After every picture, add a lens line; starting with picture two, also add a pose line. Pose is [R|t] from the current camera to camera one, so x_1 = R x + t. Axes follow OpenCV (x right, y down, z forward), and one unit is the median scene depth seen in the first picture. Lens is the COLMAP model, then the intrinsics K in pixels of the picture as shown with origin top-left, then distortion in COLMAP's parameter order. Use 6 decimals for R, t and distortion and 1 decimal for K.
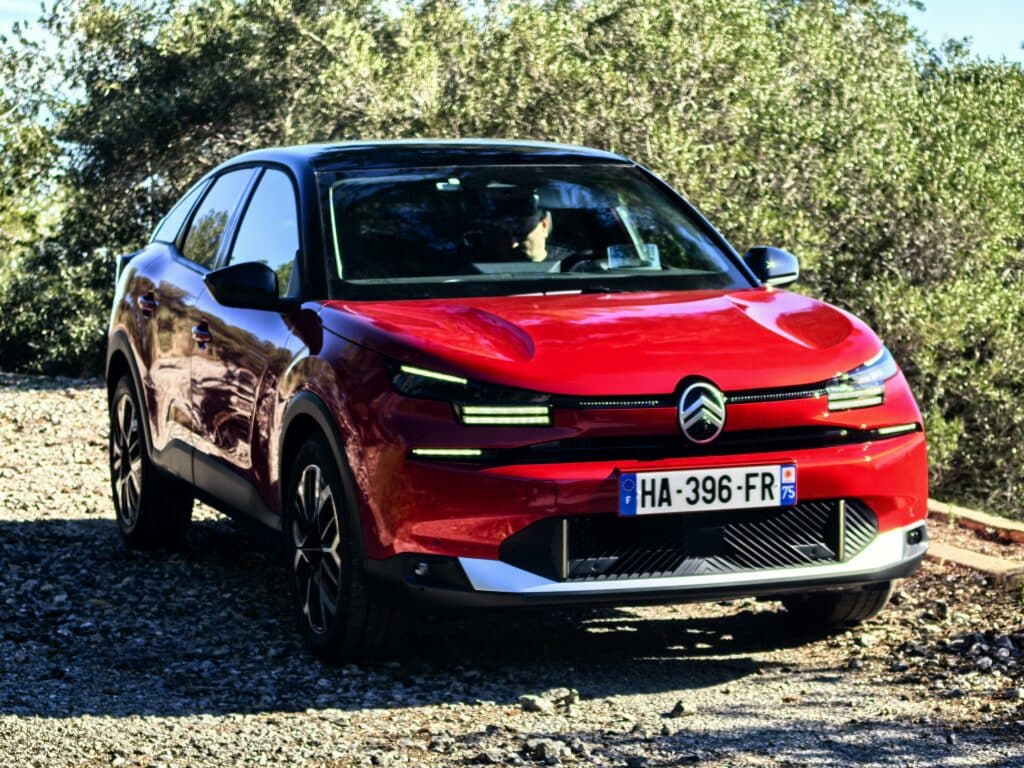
lens RADIAL K [[2882.6, 0, 512.0], [0, 2882.6, 384.0], [0, 0, 1]] dist [-0.099558, -0.940880]
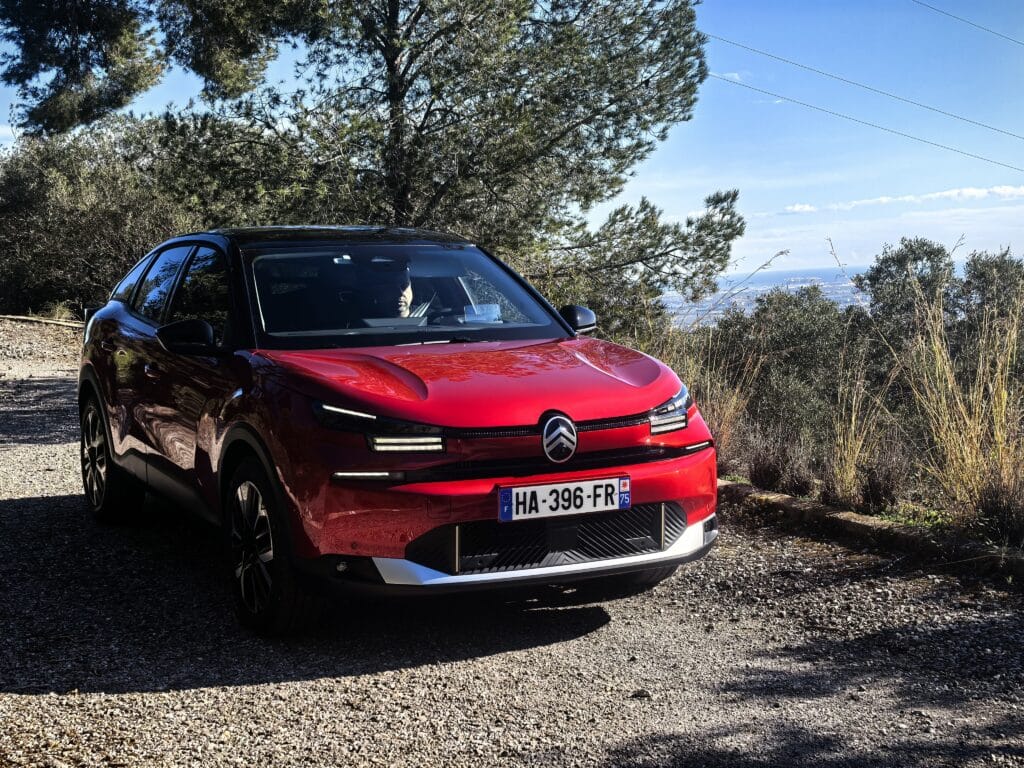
lens RADIAL K [[1553.9, 0, 512.0], [0, 1553.9, 384.0], [0, 0, 1]] dist [0.206472, -1.248541]
pose [[0.991230, -0.010126, 0.131761, -0.046526], [0.008247, 0.999857, 0.014797, -0.024998], [-0.131892, -0.013581, 0.991171, 0.314774]]
